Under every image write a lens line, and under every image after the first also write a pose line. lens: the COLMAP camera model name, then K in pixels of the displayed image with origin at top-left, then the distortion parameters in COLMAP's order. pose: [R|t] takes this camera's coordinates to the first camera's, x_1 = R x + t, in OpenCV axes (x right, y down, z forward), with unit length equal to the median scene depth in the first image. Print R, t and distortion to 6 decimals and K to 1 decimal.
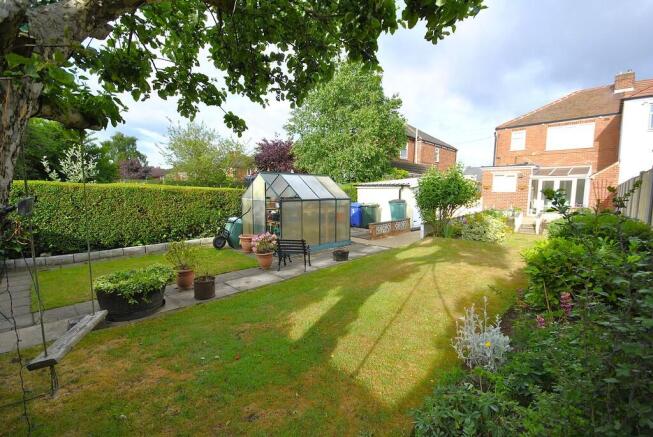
lens RADIAL K [[298.3, 0, 326.5], [0, 298.3, 218.5], [0, 0, 1]] dist [0.012549, -0.015468]
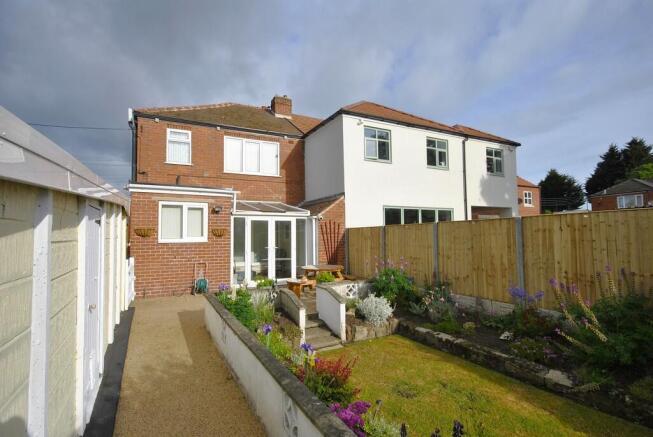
lens RADIAL K [[325.7, 0, 326.5], [0, 325.7, 218.5], [0, 0, 1]] dist [0.000232, 0.000047]
pose [[0.330597, 0.042850, 0.942799, 0.200639], [0.097979, 0.992013, -0.079443, -0.066507], [-0.938672, 0.118638, 0.323758, 0.658141]]
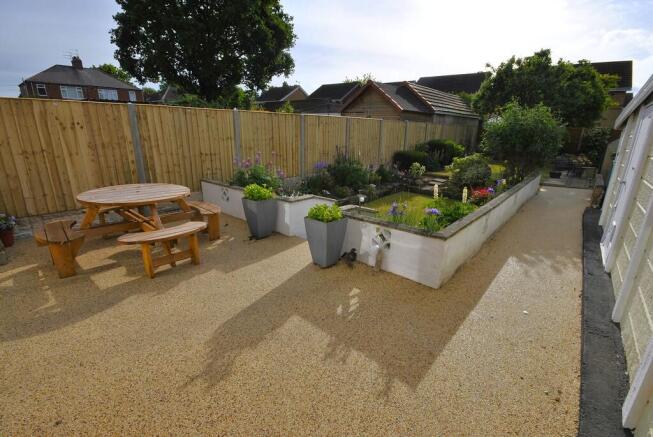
lens RADIAL K [[298.3, 0, 326.5], [0, 298.3, 218.5], [0, 0, 1]] dist [0.012549, -0.015468]
pose [[-0.999132, 0.000408, -0.041659, 1.093321], [-0.015485, 0.924673, 0.380447, -0.154519], [0.038676, 0.380762, -0.923864, 1.626204]]
